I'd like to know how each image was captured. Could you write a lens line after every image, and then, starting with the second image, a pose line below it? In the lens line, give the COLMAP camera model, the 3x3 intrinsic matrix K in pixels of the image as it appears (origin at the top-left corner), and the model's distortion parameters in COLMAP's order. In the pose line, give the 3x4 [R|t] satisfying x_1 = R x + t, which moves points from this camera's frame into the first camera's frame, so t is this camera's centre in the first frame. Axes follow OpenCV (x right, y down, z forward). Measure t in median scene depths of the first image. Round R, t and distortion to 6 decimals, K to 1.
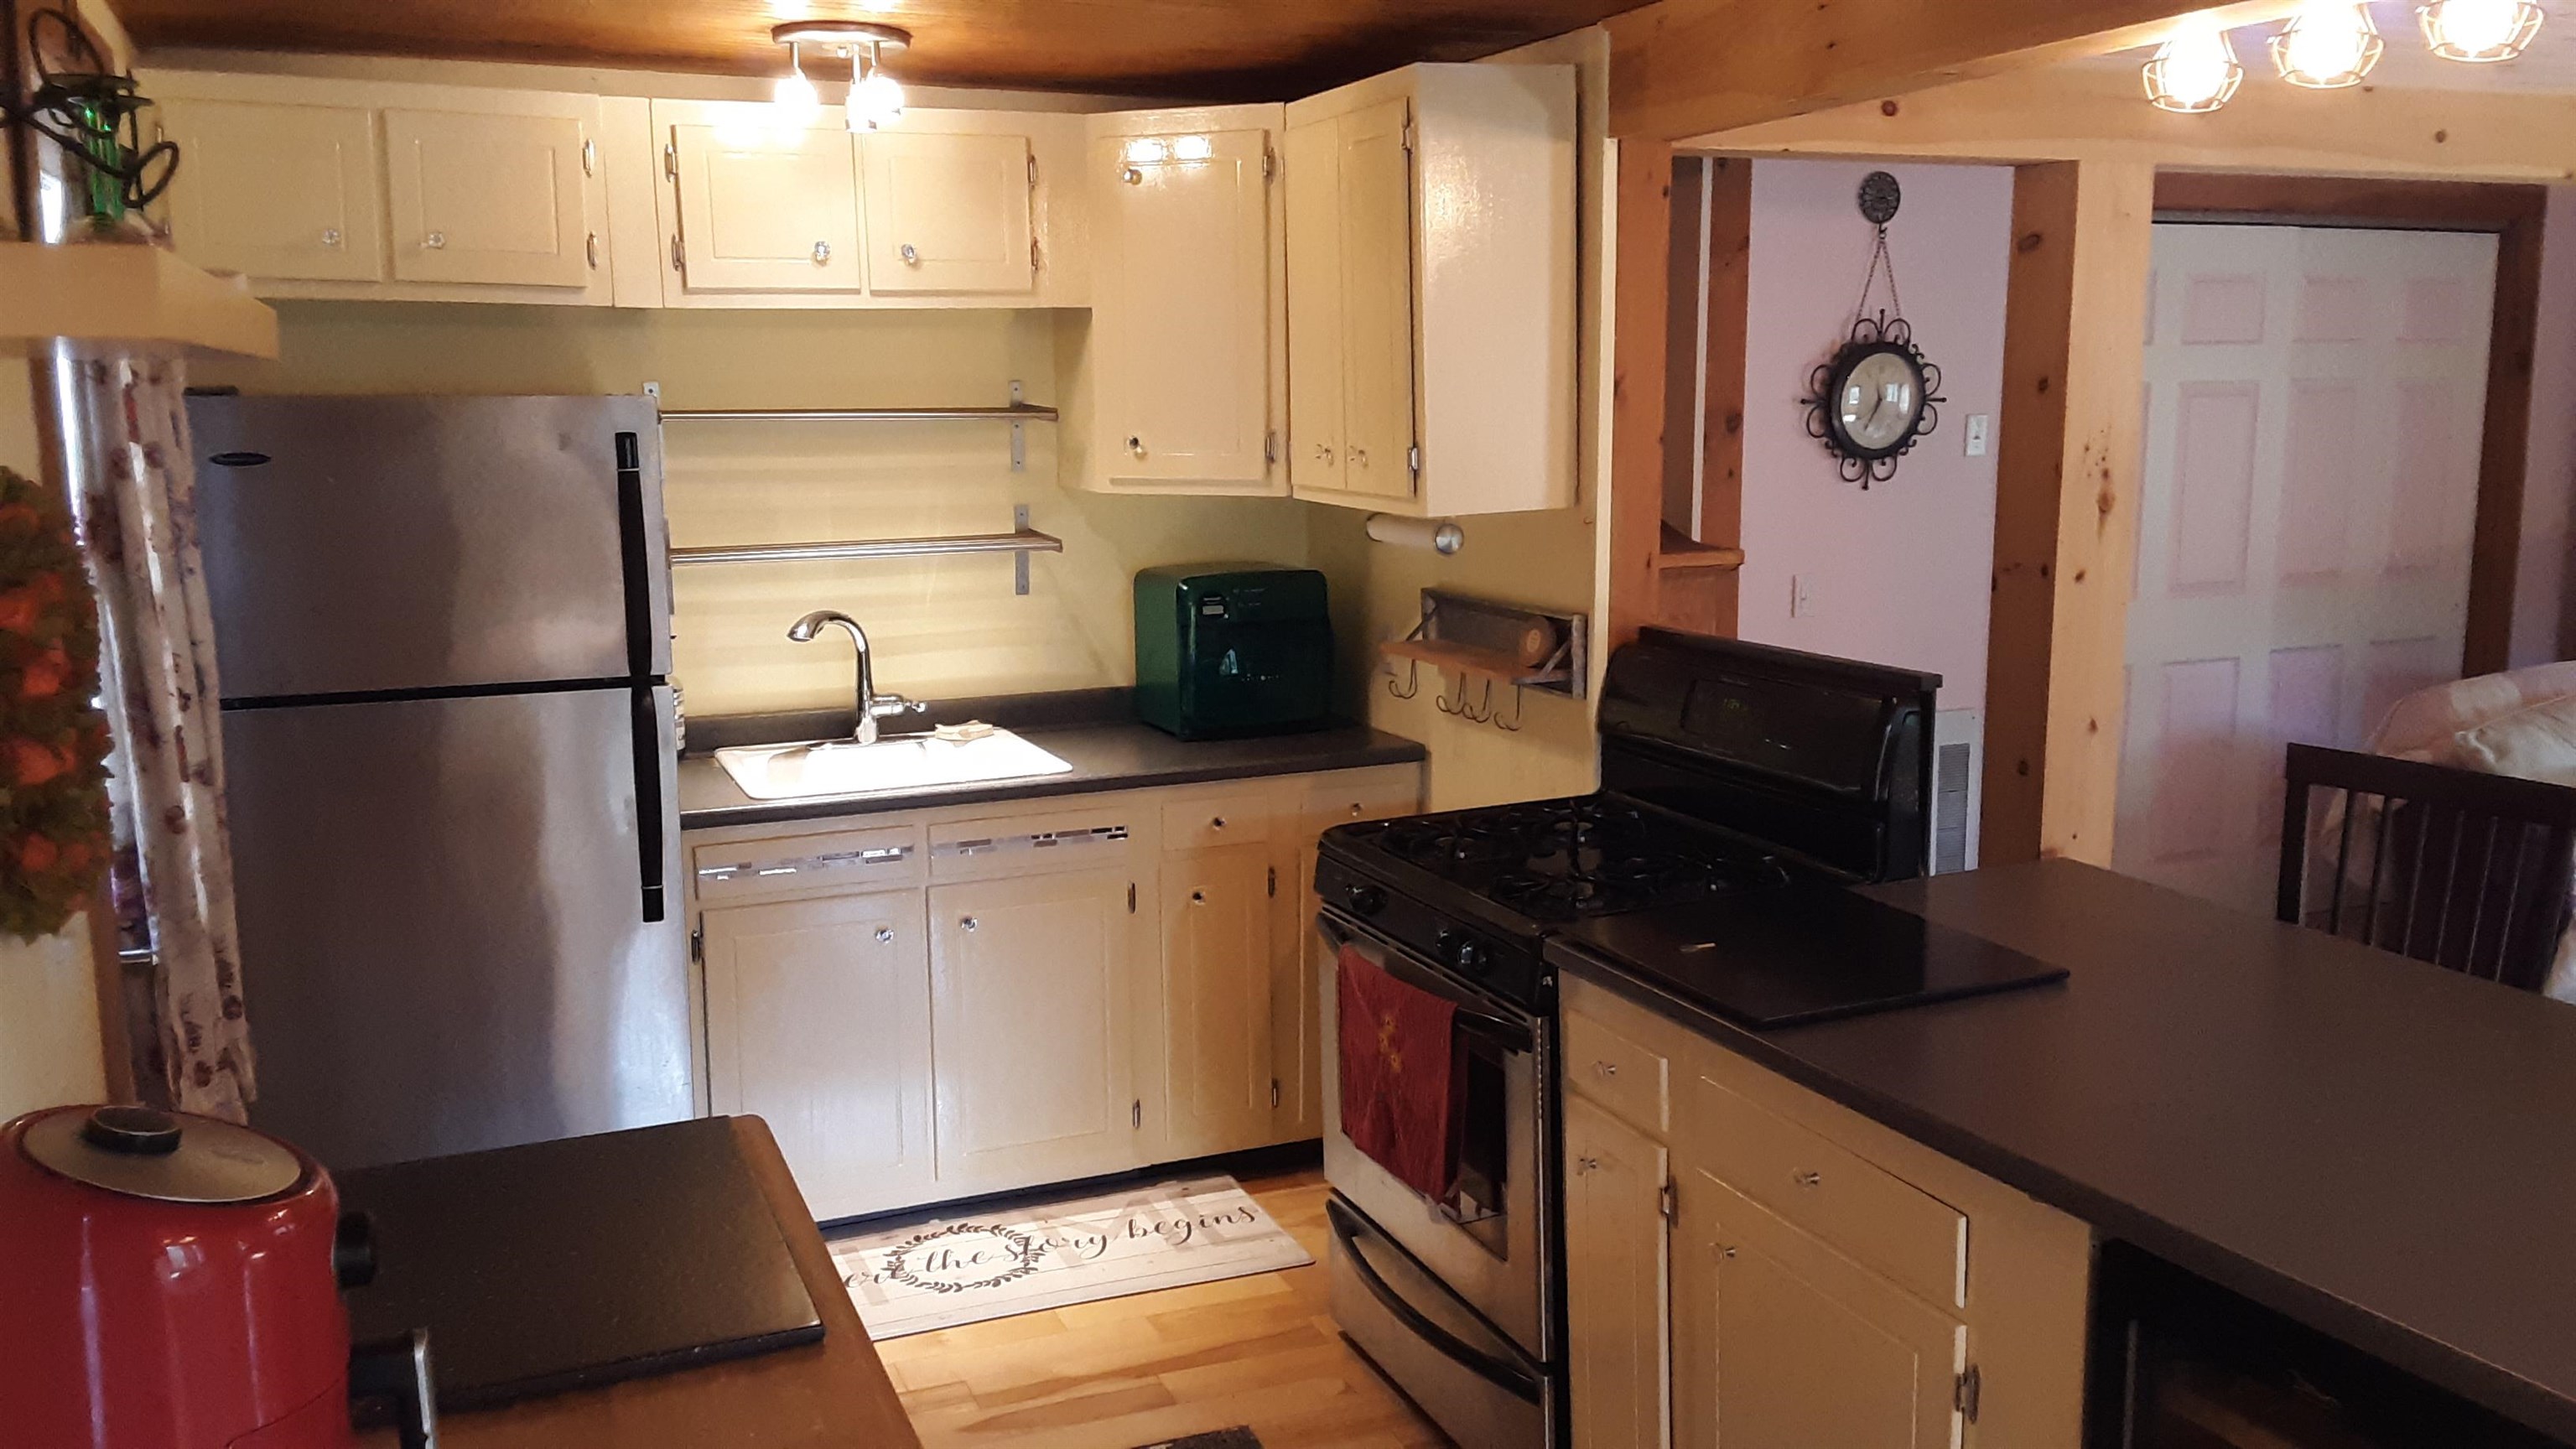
lens RADIAL K [[2081.7, 0, 1288.0], [0, 2081.7, 724.5], [0, 0, 1]] dist [0.091536, -0.201491]
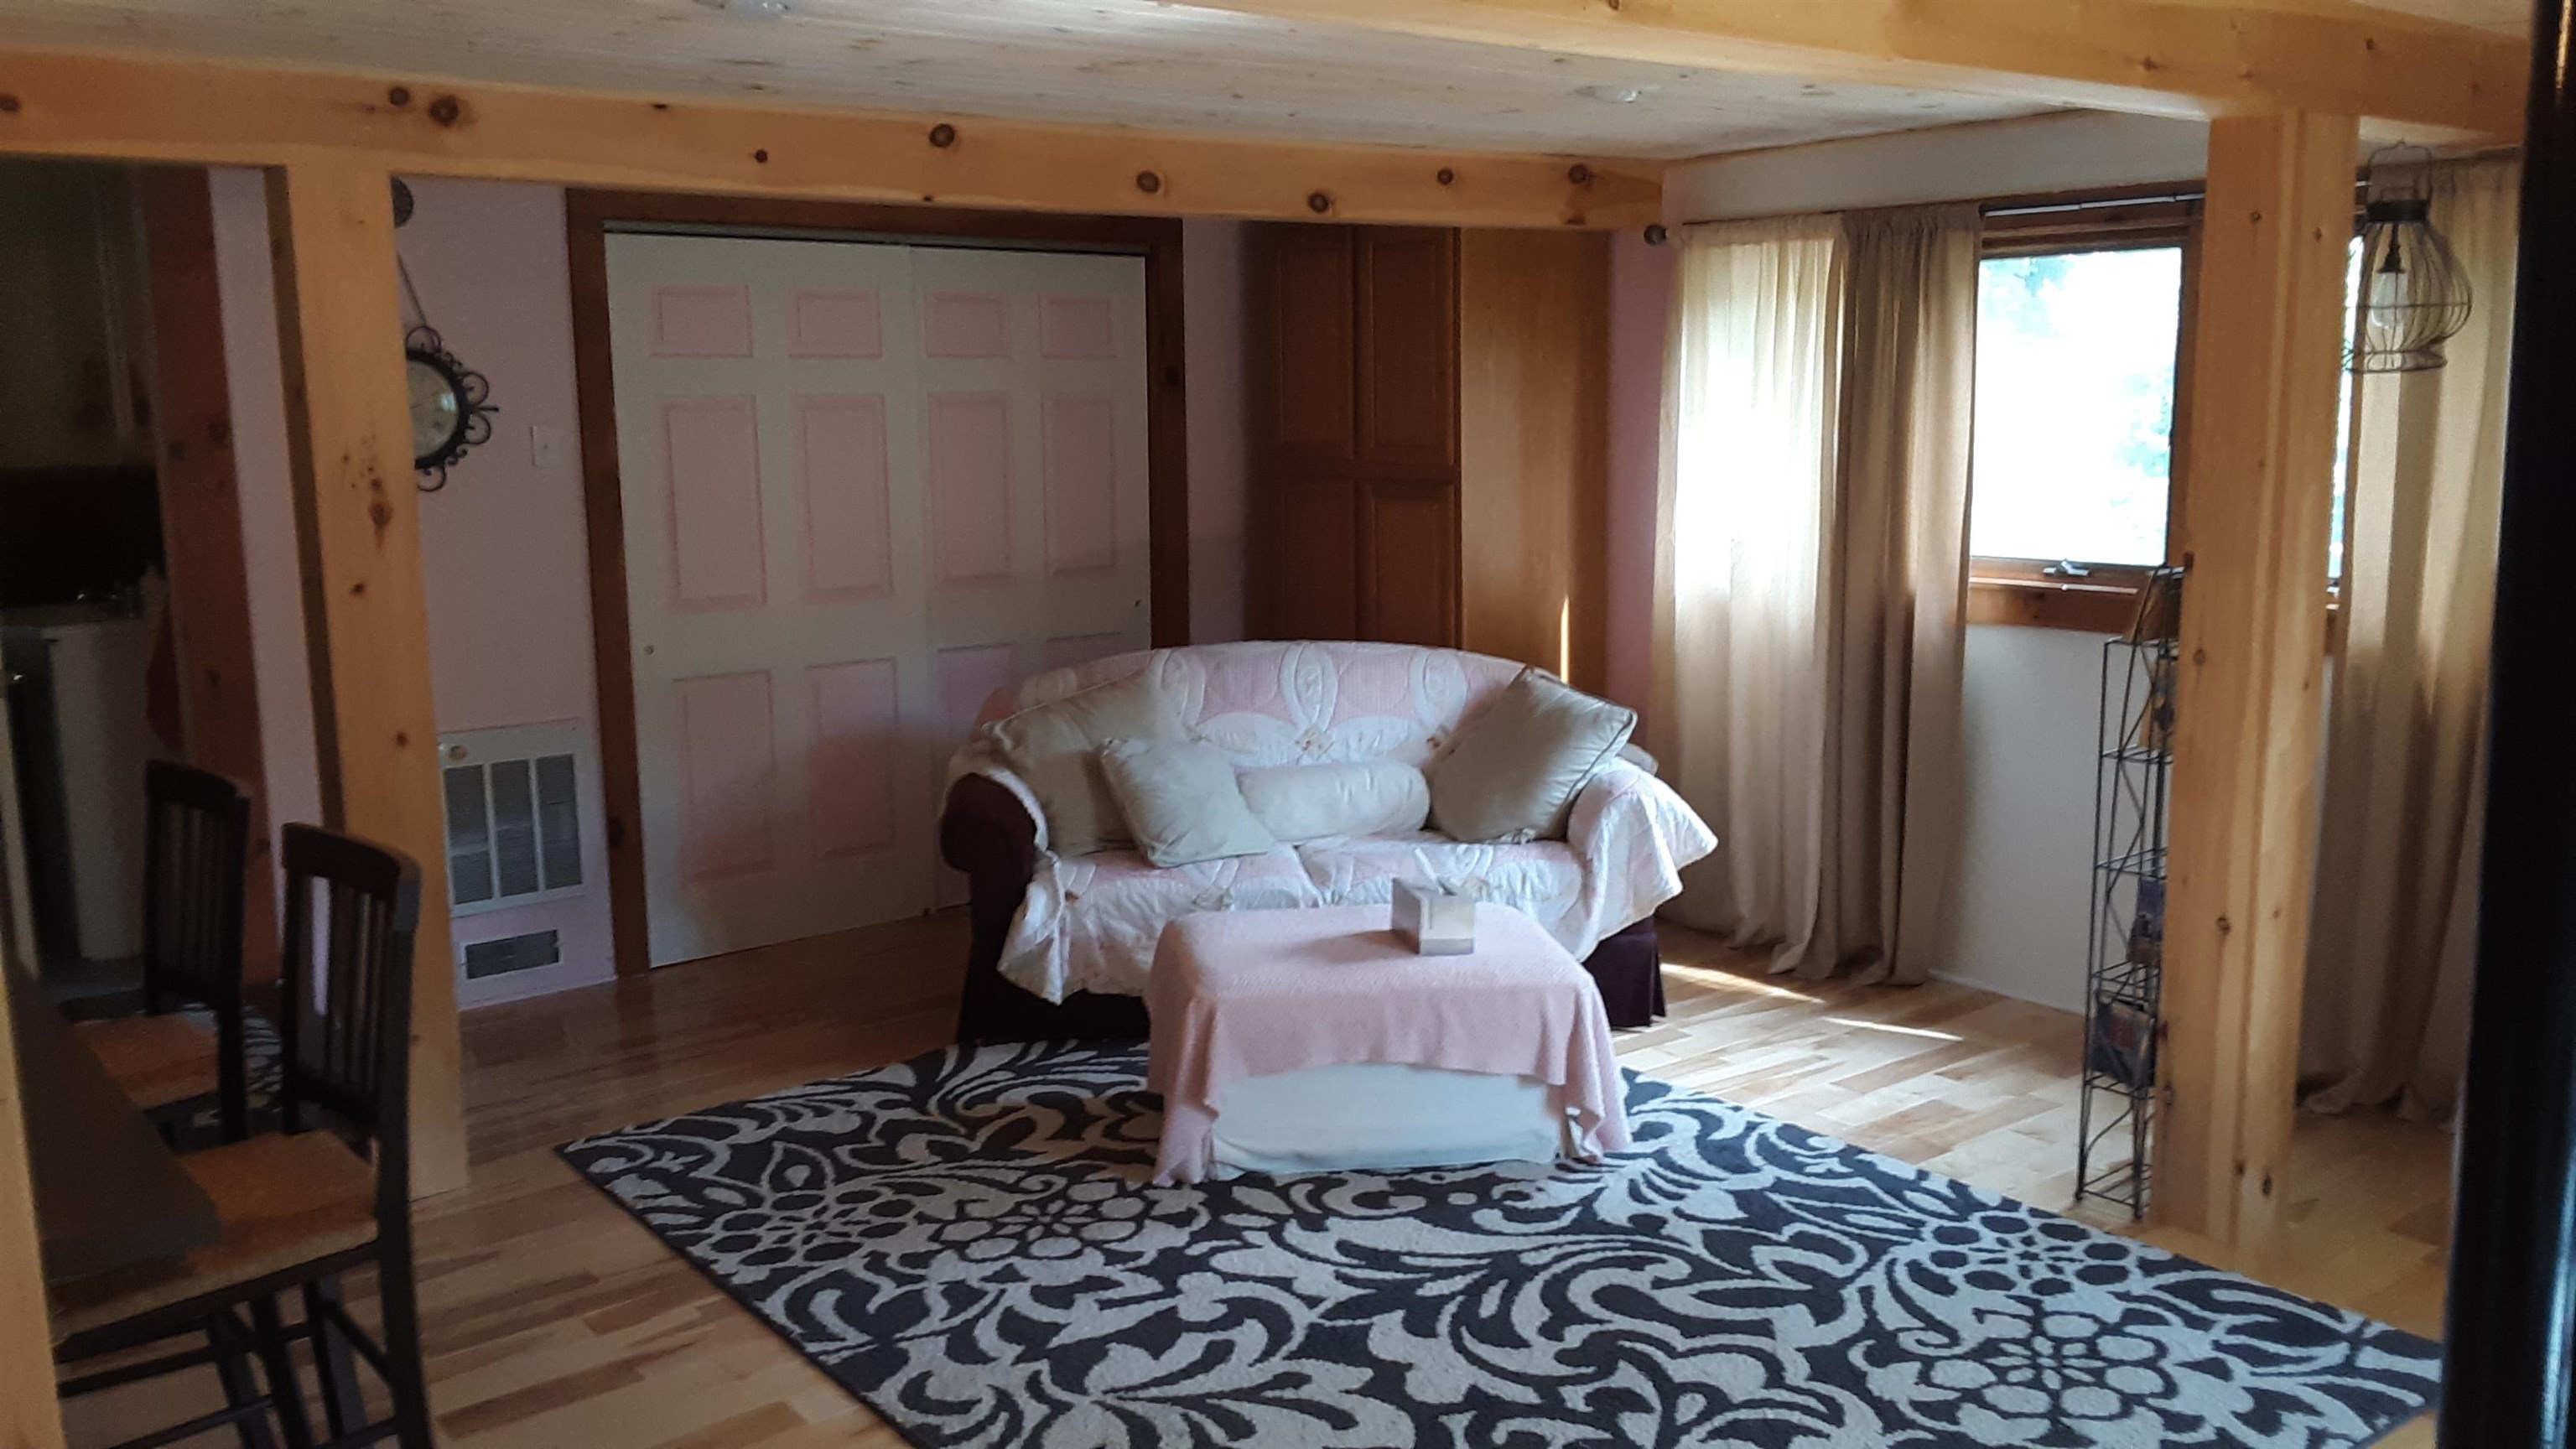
lens RADIAL K [[2081.7, 0, 1288.0], [0, 2081.7, 724.5], [0, 0, 1]] dist [0.091536, -0.201491]
pose [[0.940093, -0.047790, 0.337553, 0.323429], [0.049481, 0.998769, 0.003597, 0.007506], [-0.337309, 0.013321, 0.941300, -0.049082]]
